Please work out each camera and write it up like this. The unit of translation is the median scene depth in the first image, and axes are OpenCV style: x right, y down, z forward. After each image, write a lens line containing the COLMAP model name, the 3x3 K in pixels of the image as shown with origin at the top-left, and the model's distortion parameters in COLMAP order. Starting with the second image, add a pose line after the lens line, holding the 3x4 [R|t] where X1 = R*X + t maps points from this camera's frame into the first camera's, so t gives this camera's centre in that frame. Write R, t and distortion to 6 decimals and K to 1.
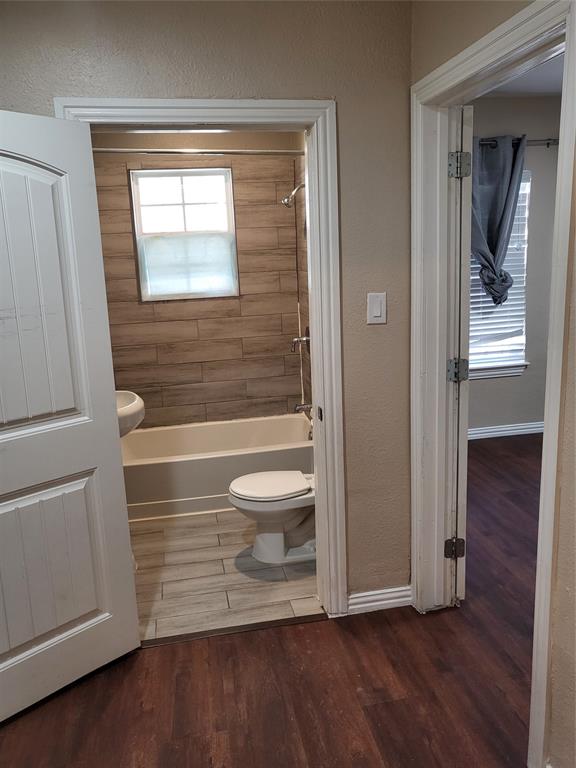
lens RADIAL K [[602.4, 0, 291.4], [0, 602.4, 380.1], [0, 0, 1]] dist [-0.039385, 0.083317]
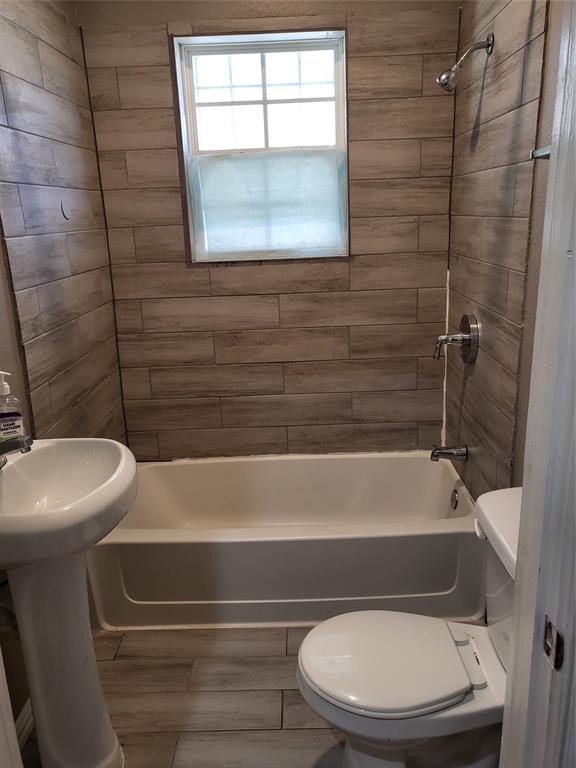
lens RADIAL K [[602.4, 0, 286.8], [0, 602.4, 388.0], [0, 0, 1]] dist [-0.039385, 0.083317]
pose [[0.979111, 0.061834, -0.193696, -0.022651], [-0.045558, 0.995132, 0.087388, -0.058963], [0.198157, -0.076738, 0.977162, 0.389319]]
